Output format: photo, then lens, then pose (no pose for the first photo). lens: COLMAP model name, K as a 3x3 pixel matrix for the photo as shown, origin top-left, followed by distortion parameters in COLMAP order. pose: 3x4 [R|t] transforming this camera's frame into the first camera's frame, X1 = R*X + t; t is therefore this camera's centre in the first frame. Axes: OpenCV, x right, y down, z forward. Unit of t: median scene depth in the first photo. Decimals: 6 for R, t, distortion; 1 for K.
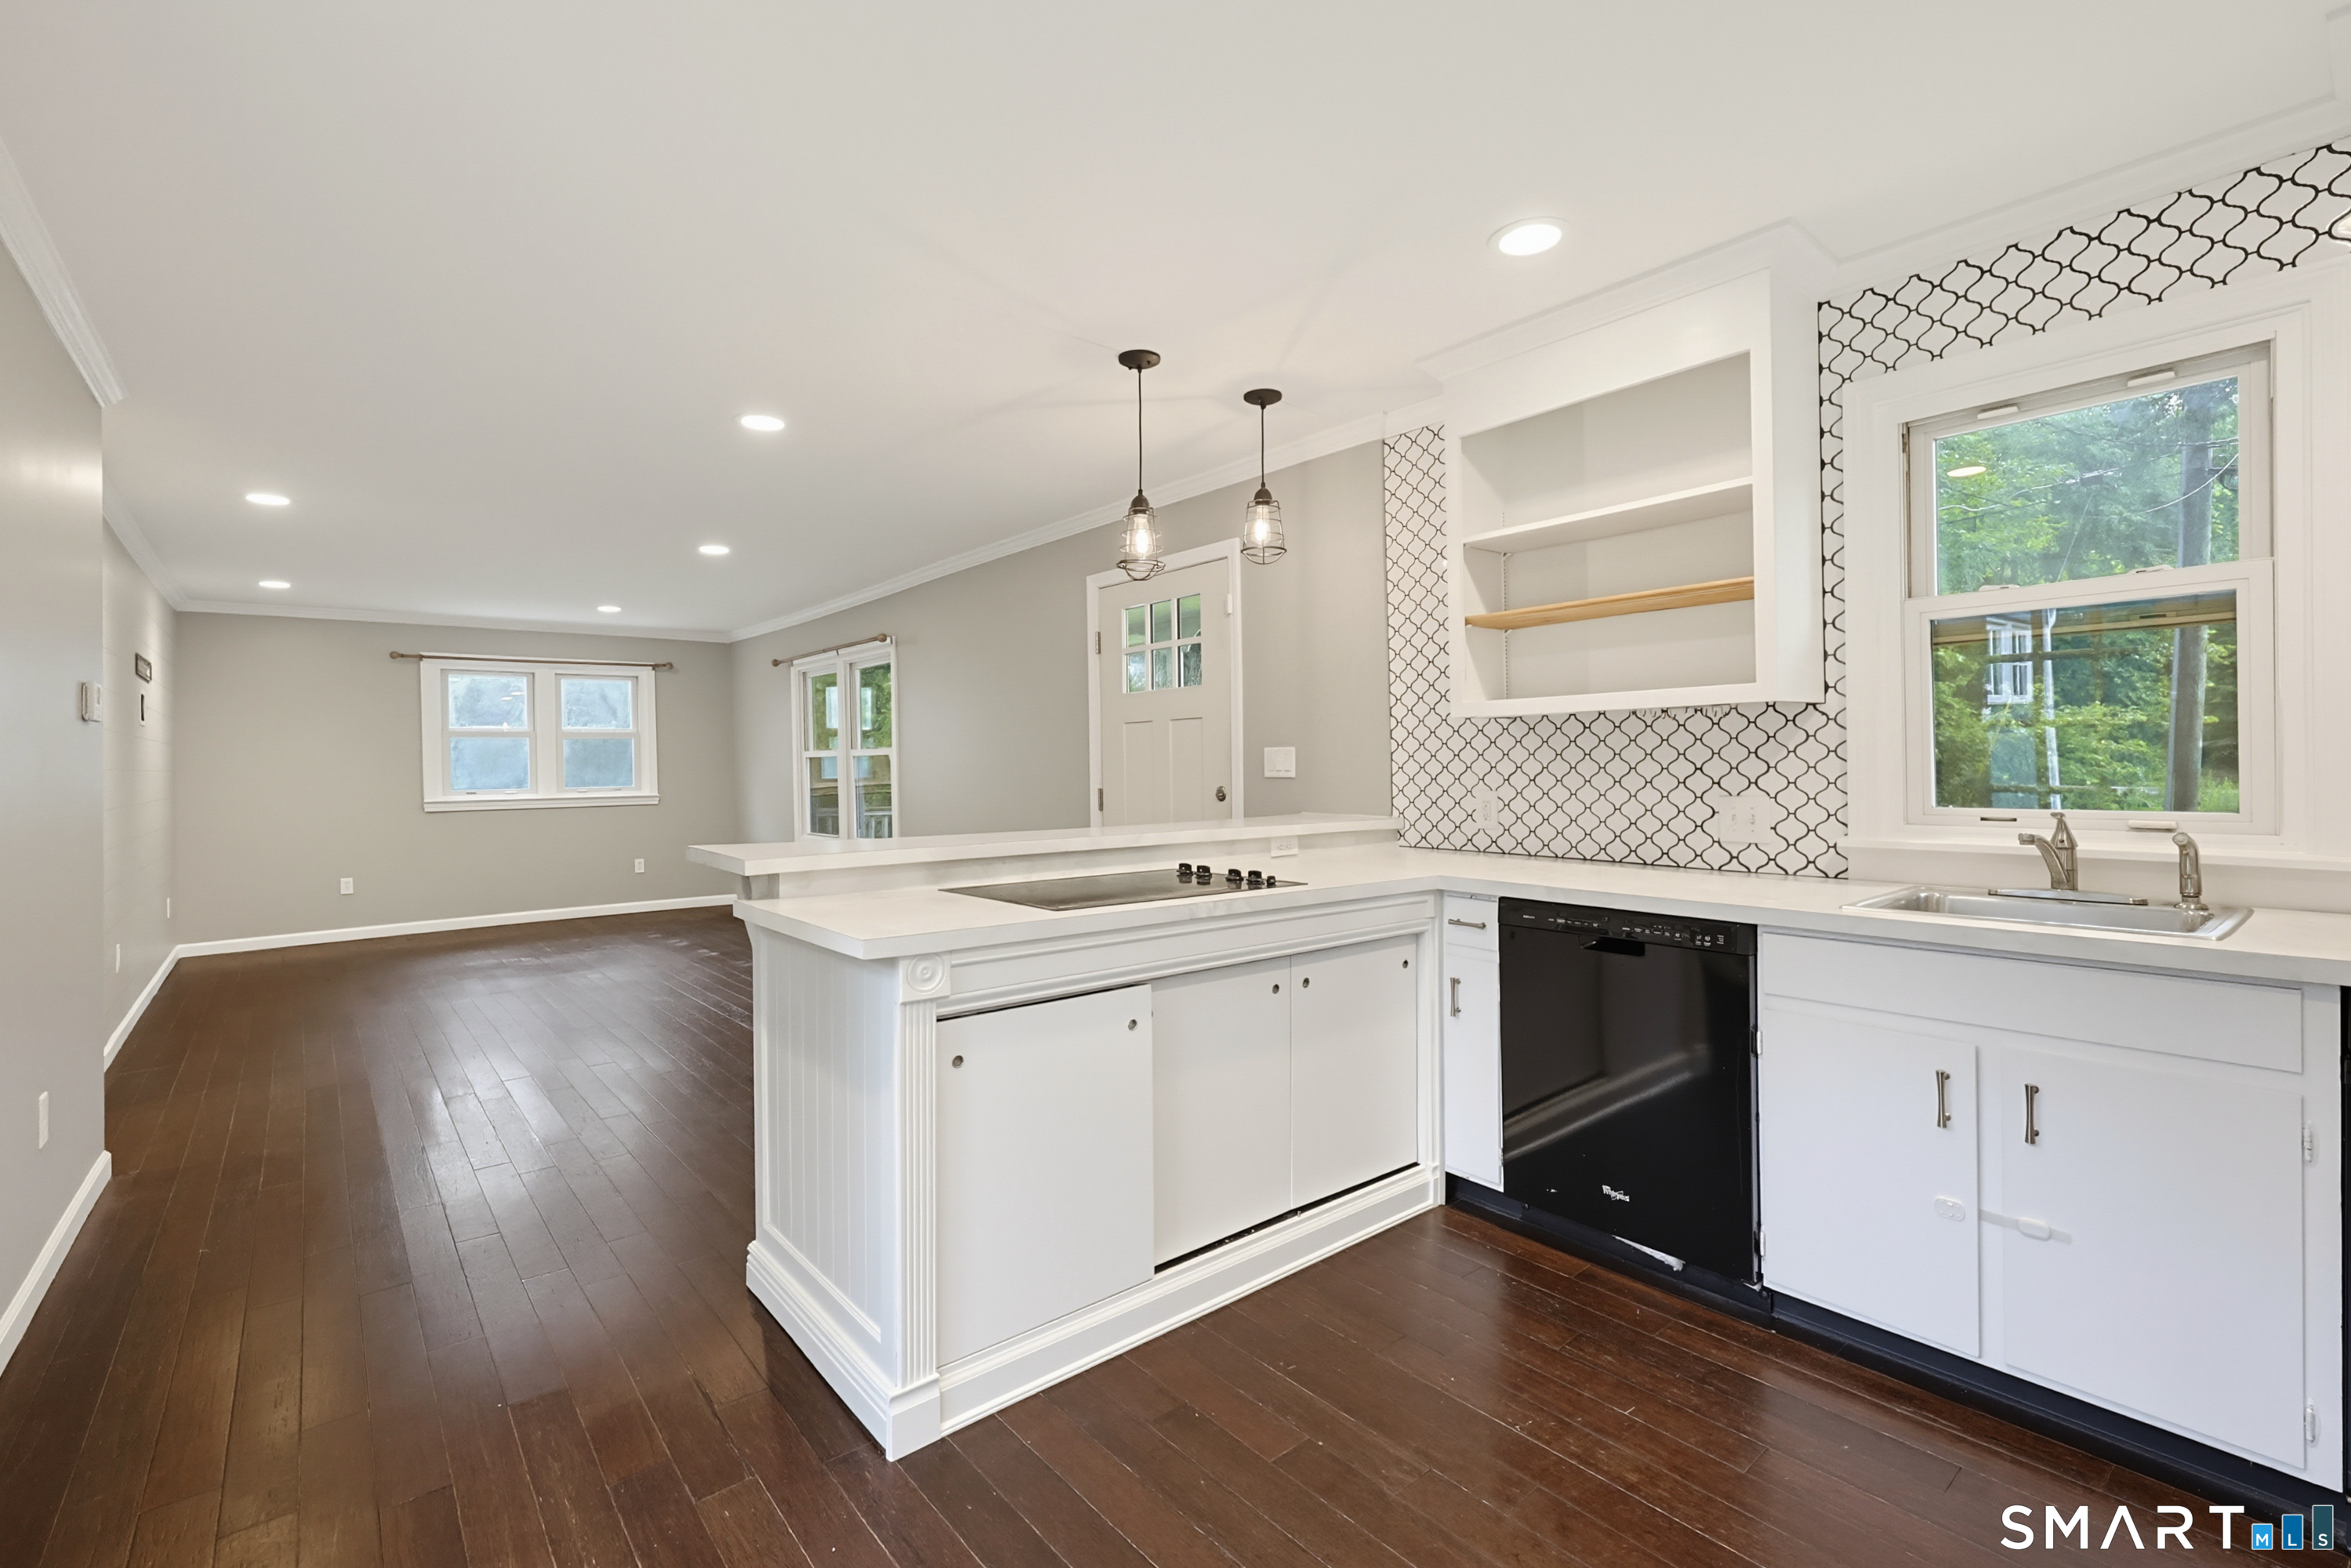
lens RADIAL K [[1031.4, 0, 1180.8], [0, 1031.4, 772.7], [0, 0, 1]] dist [0.002043, 0.000382]
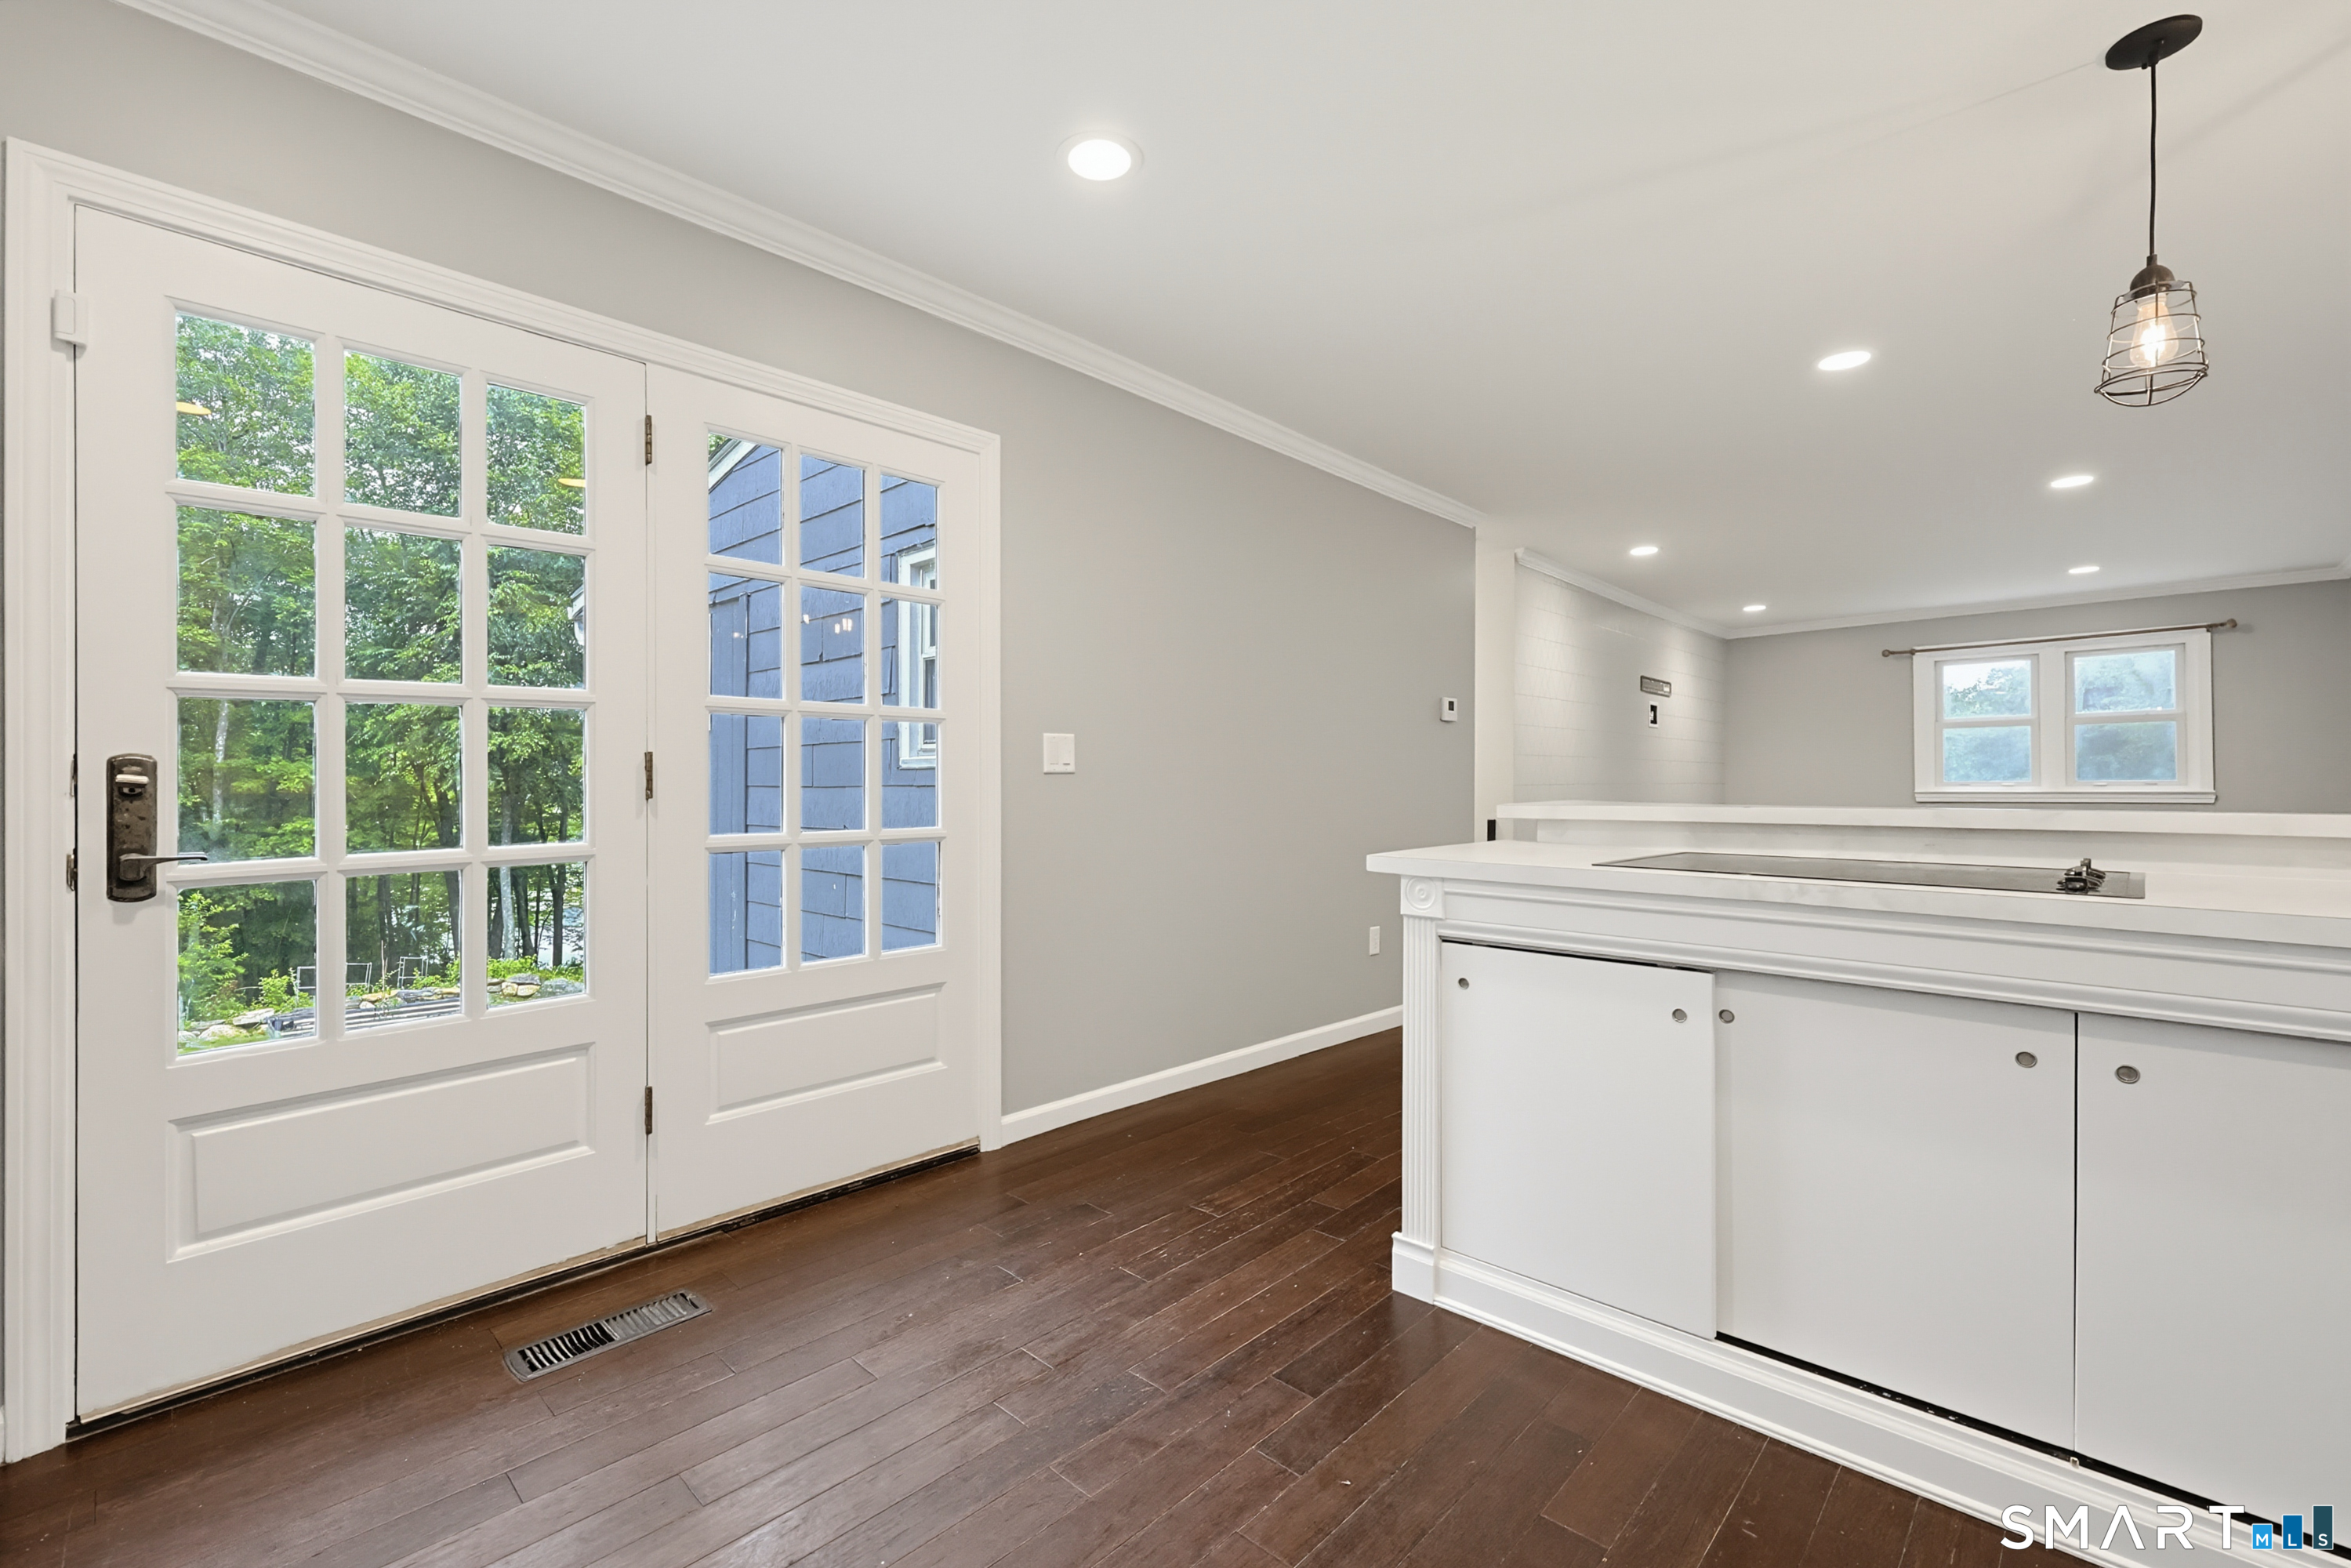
lens RADIAL K [[1011.6, 0, 1147.1], [0, 1011.6, 790.2], [0, 0, 1]] dist [-0.001095, -0.000184]
pose [[0.095356, 0.016062, -0.995314, 0.202532], [-0.005399, 0.999863, 0.015618, 0.014872], [0.995429, 0.003885, 0.095429, 0.139403]]
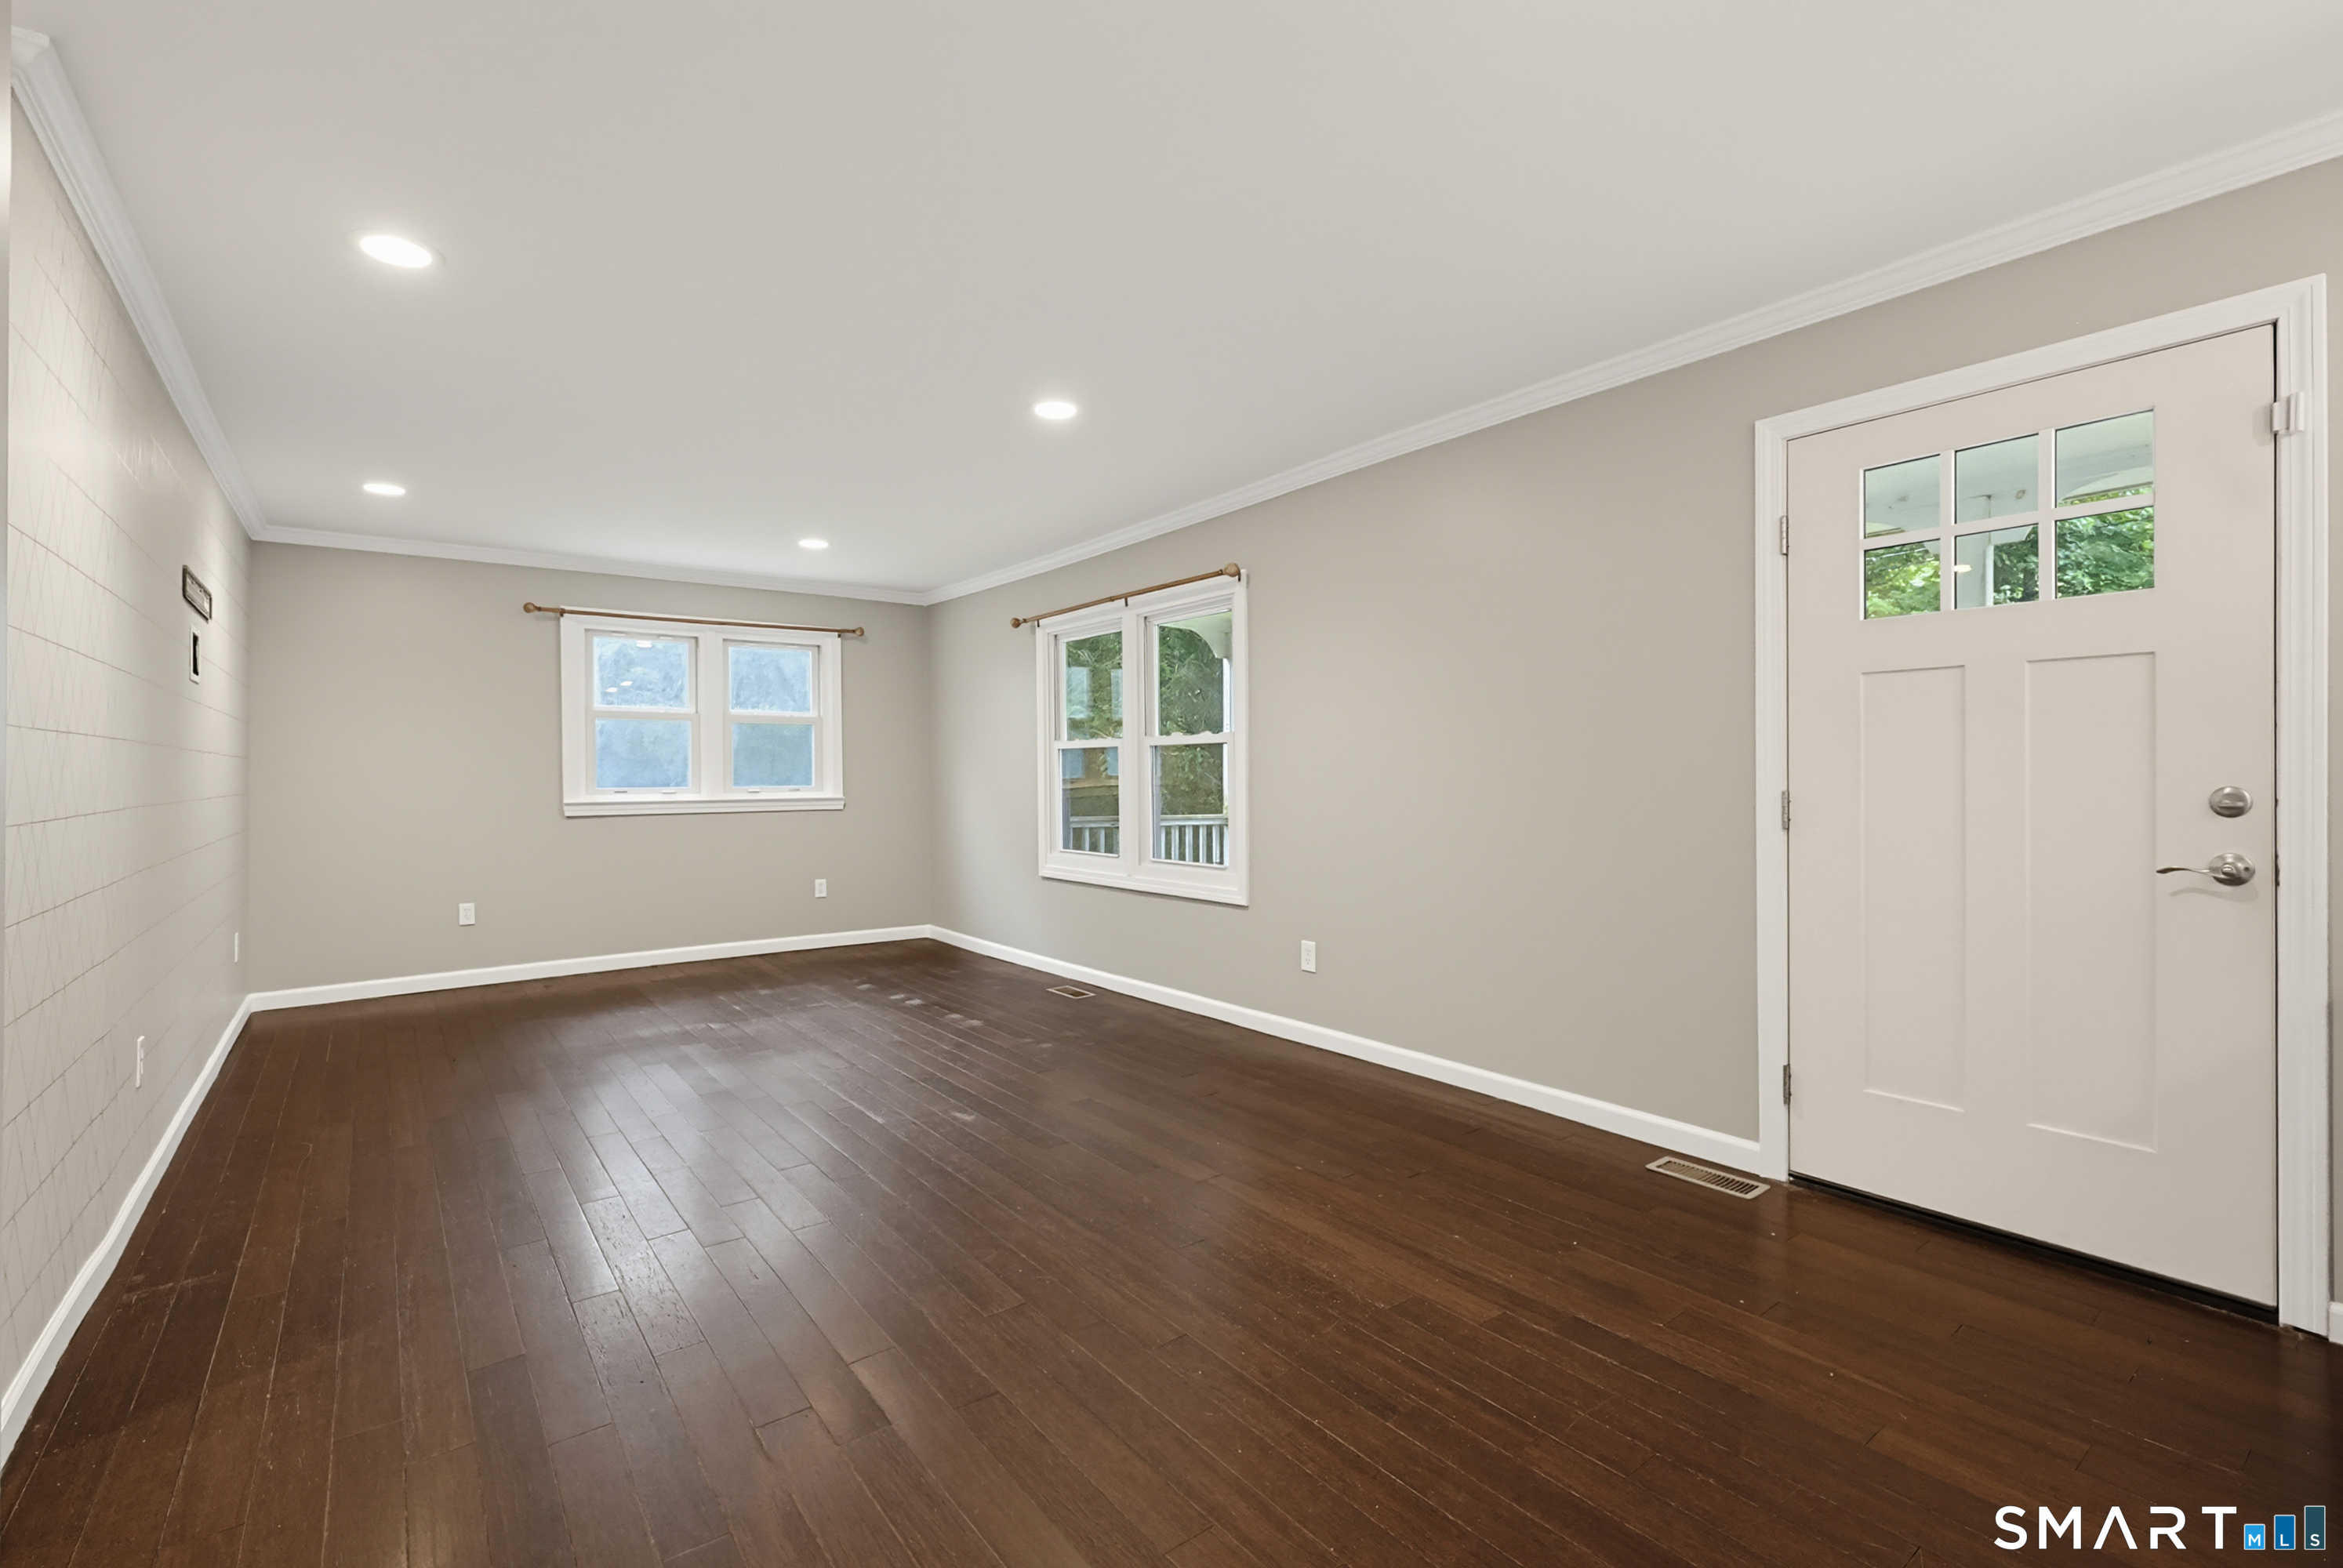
lens RADIAL K [[1022.1, 0, 1171.5], [0, 1022.1, 784.0], [0, 0, 1]] dist [0.000673, -0.000141]
pose [[0.998913, 0.009410, -0.045651, -0.253816], [-0.009341, 0.999955, 0.001720, 0.008960], [0.045665, -0.001292, 0.998956, 0.271599]]
